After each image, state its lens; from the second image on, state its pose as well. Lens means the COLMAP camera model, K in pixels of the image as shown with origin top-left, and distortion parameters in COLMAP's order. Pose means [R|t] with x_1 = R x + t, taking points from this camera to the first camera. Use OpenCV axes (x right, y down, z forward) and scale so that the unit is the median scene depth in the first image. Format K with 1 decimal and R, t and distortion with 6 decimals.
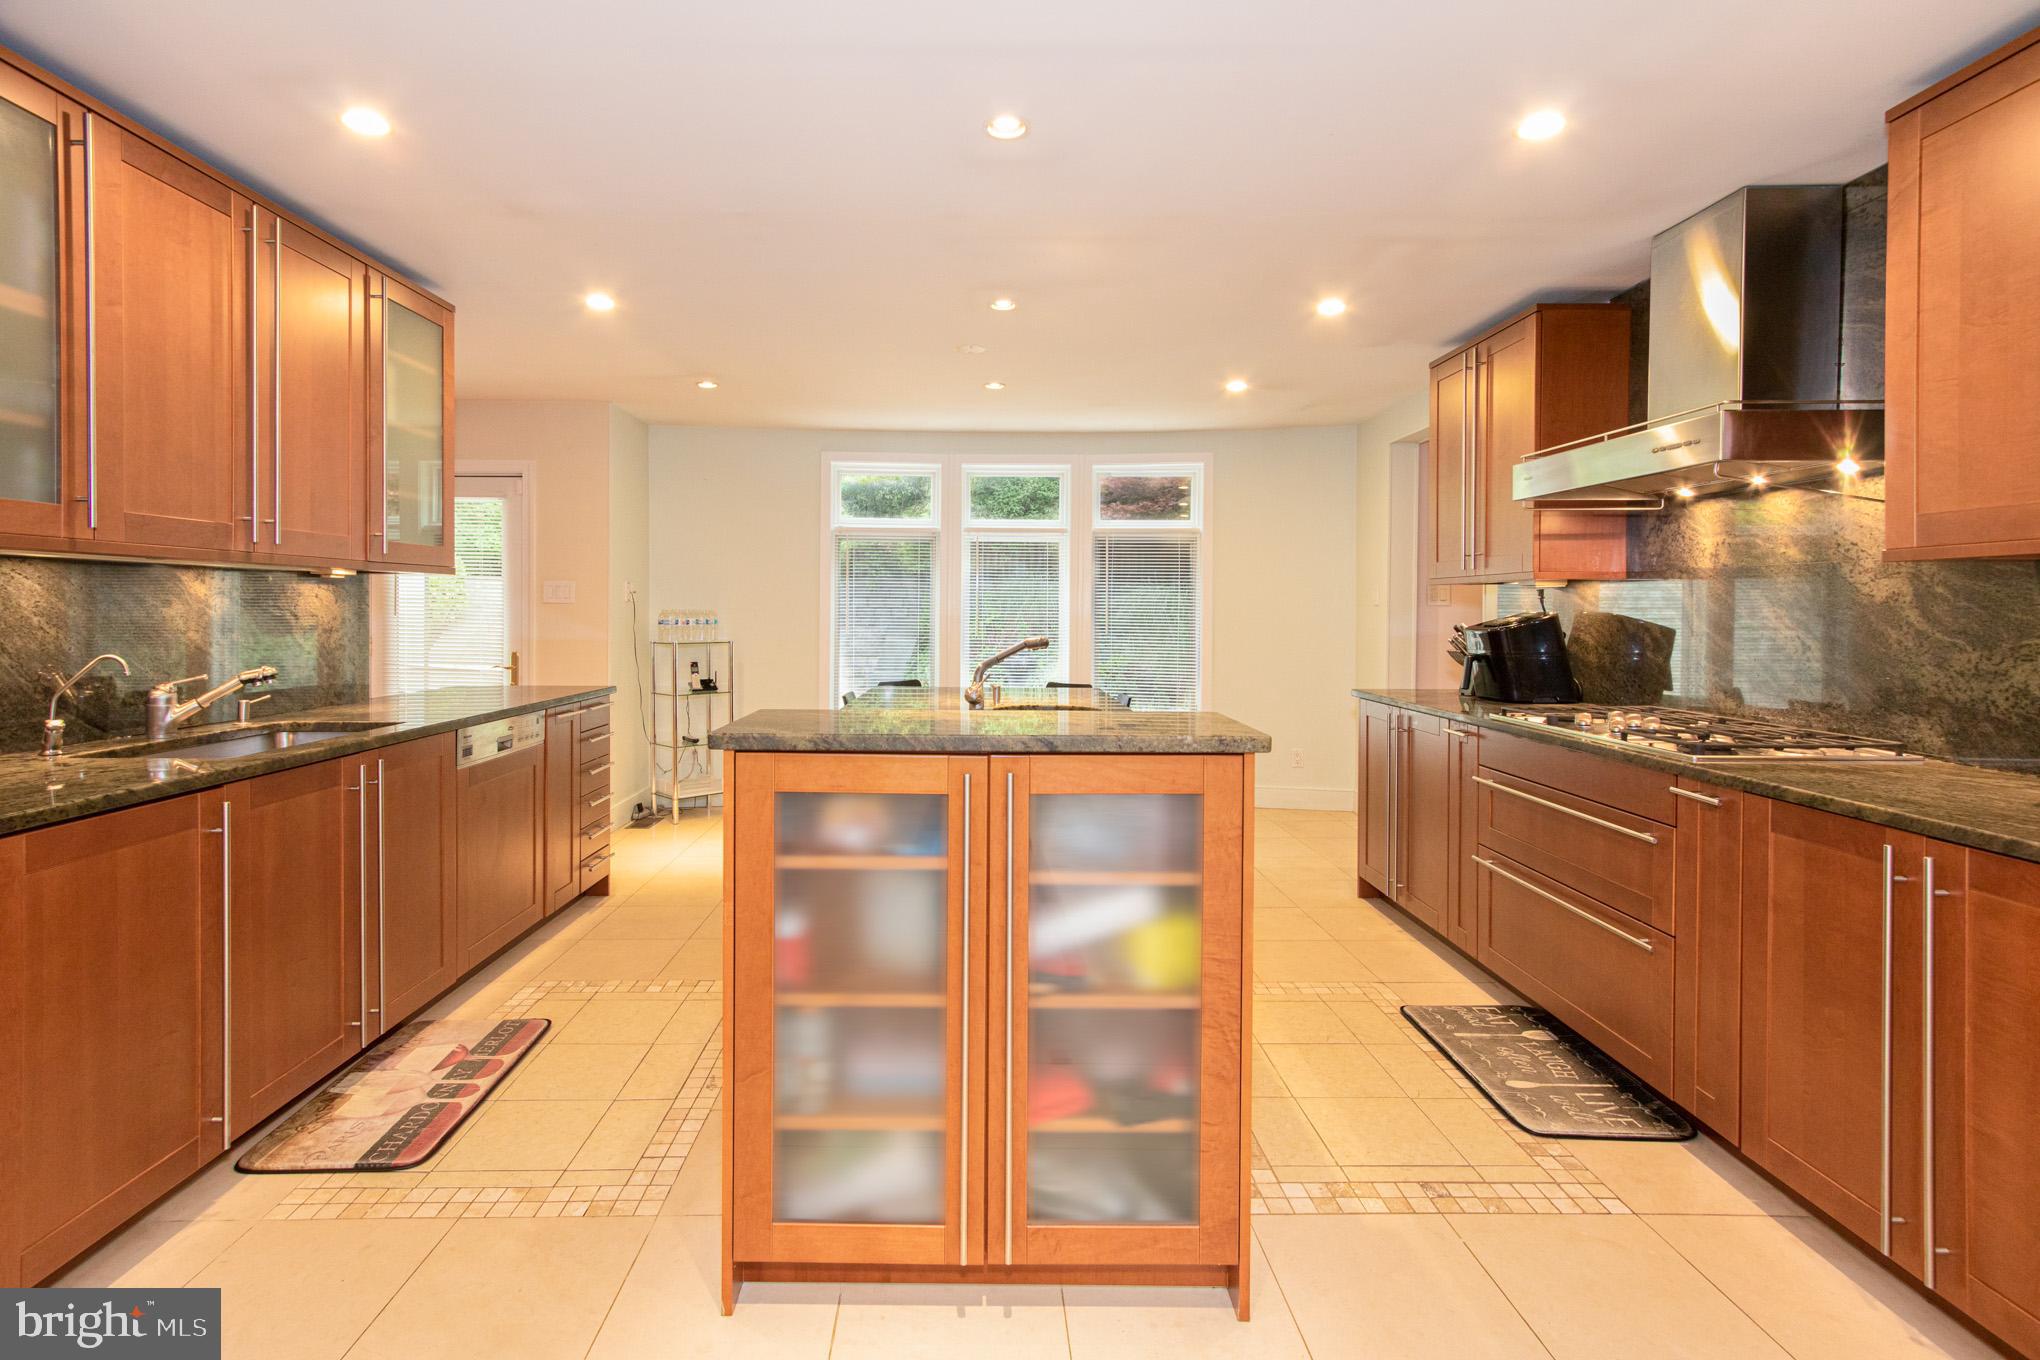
lens RADIAL K [[993.6, 0, 976.0], [0, 993.6, 615.9], [0, 0, 1]] dist [-0.001453, -0.001254]
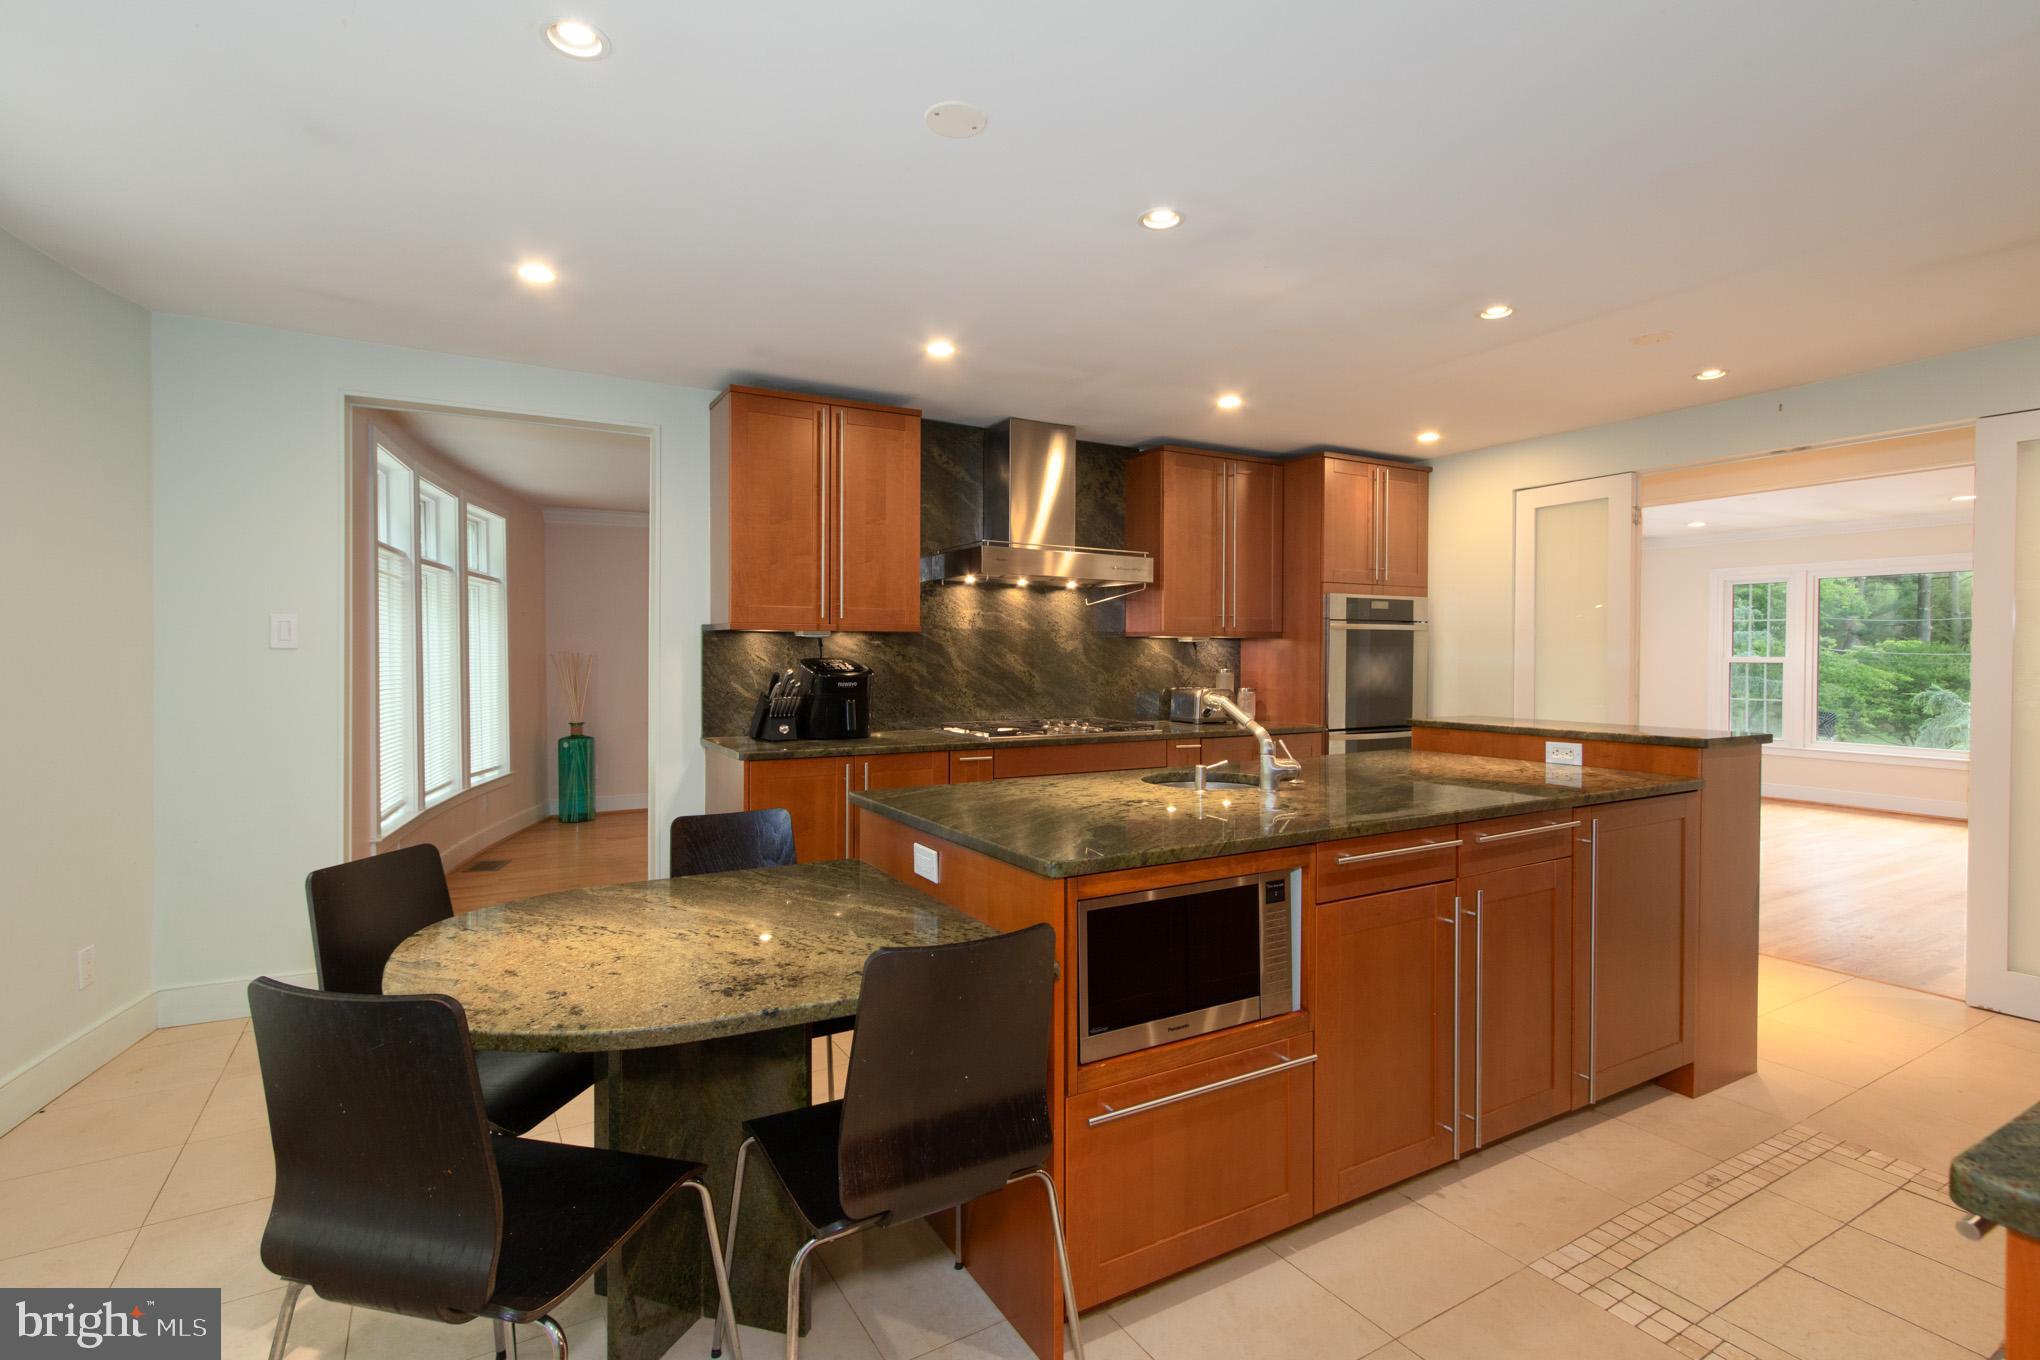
lens RADIAL K [[950.3, 0, 1006.7], [0, 950.3, 664.1], [0, 0, 1]] dist [0.003800, 0.001641]
pose [[-0.512904, -0.014165, 0.858329, -0.647360], [0.001364, 0.999849, 0.017316, -0.020868], [-0.858445, 0.010053, -0.512808, 1.909125]]
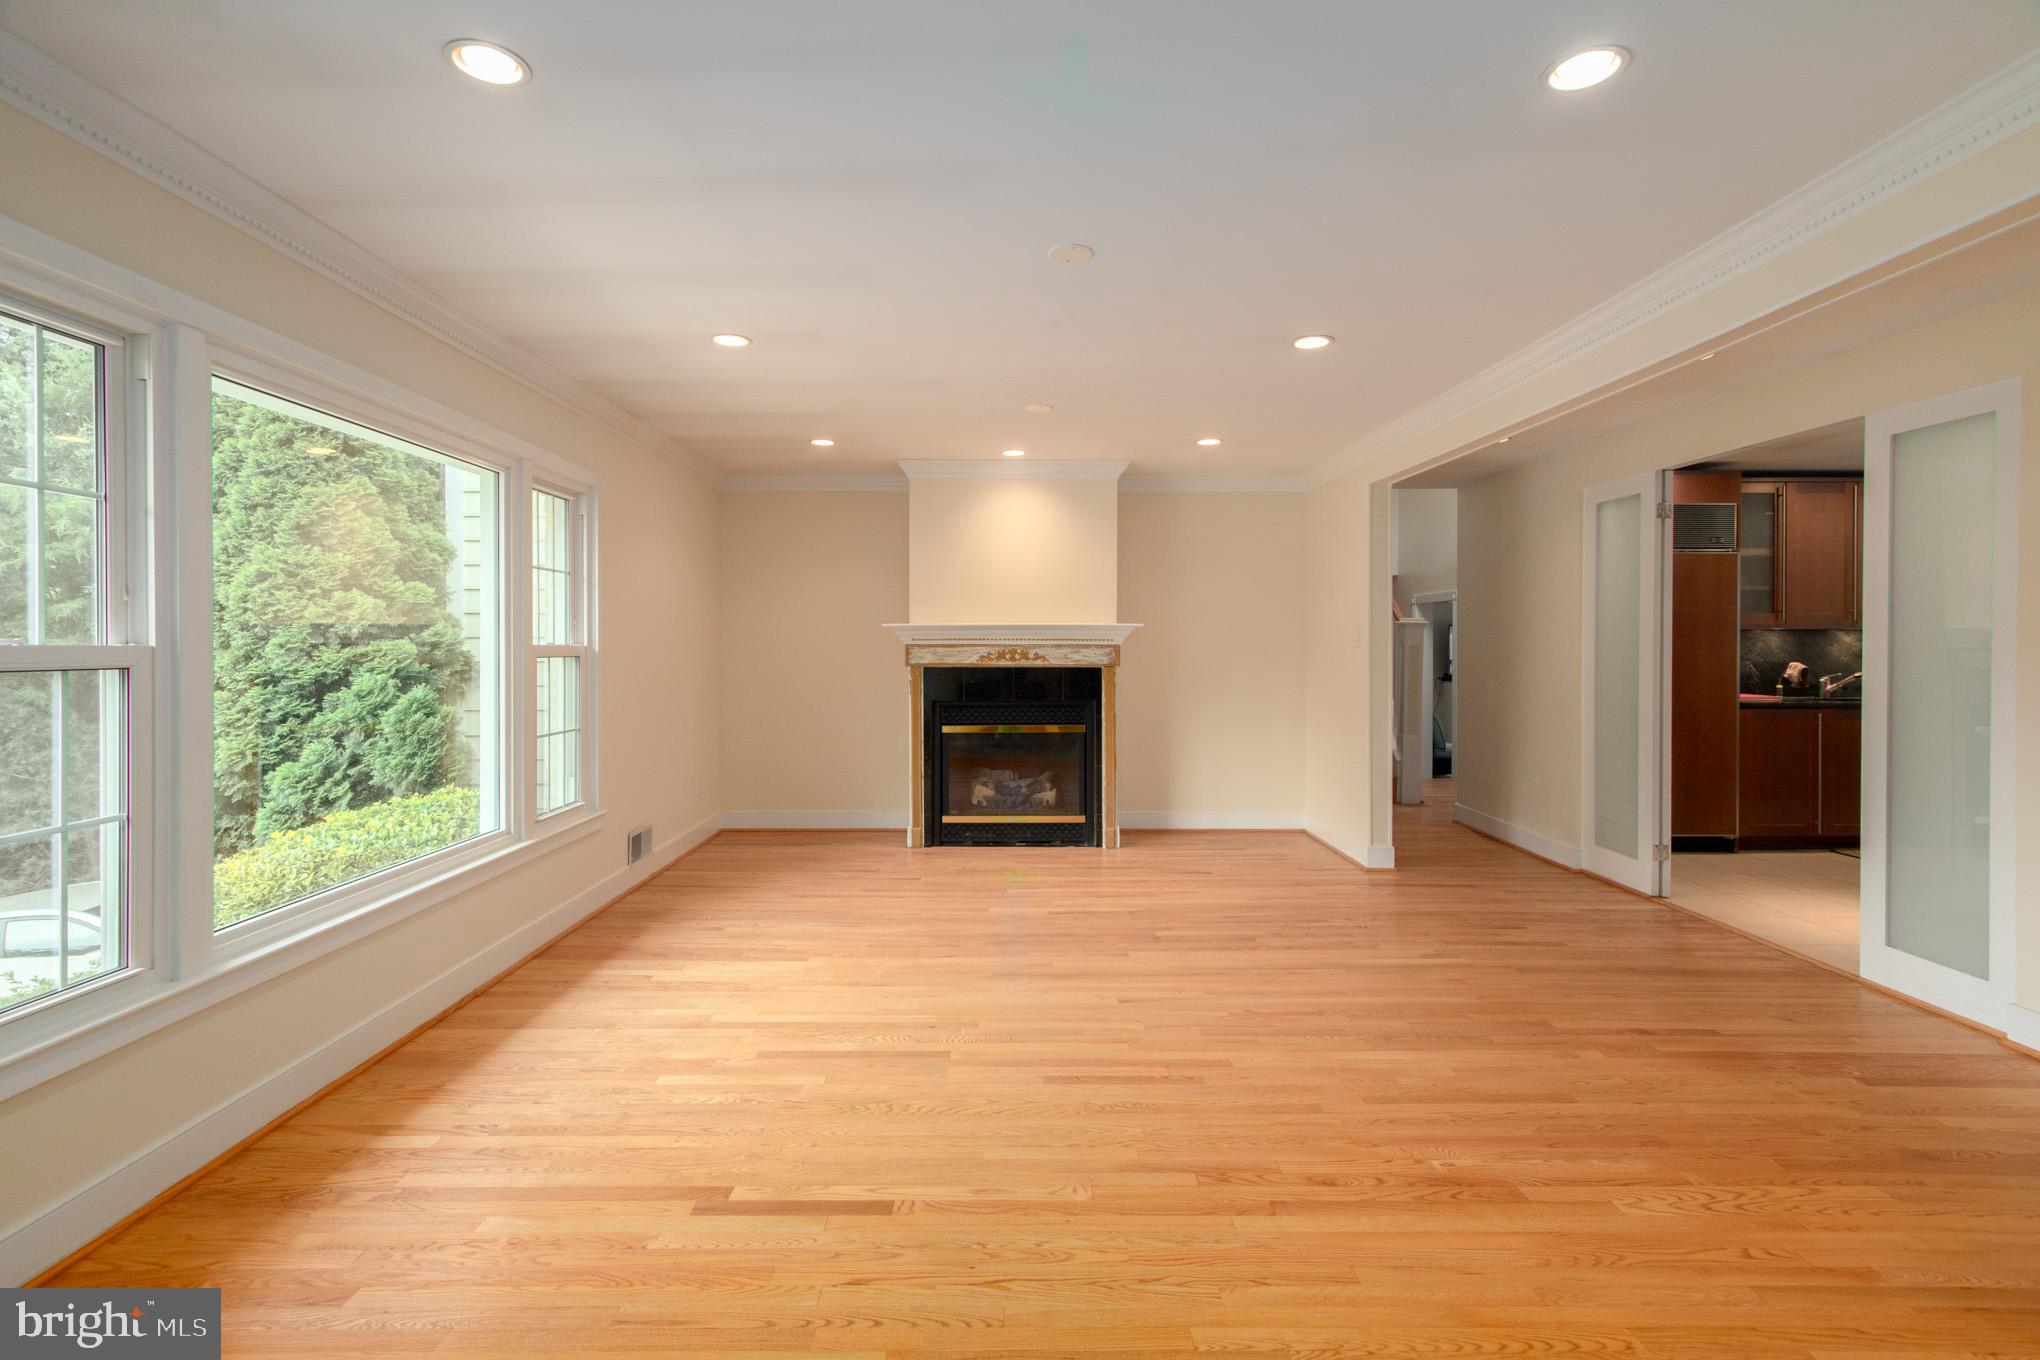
lens RADIAL K [[950.3, 0, 1008.5], [0, 950.3, 649.0], [0, 0, 1]] dist [0.003800, 0.001641]
pose [[0.008496, 0.001846, -0.999962, 1.551066], [-0.007958, 0.999967, 0.001778, 0.010911], [0.999932, 0.007943, 0.008510, -1.076359]]
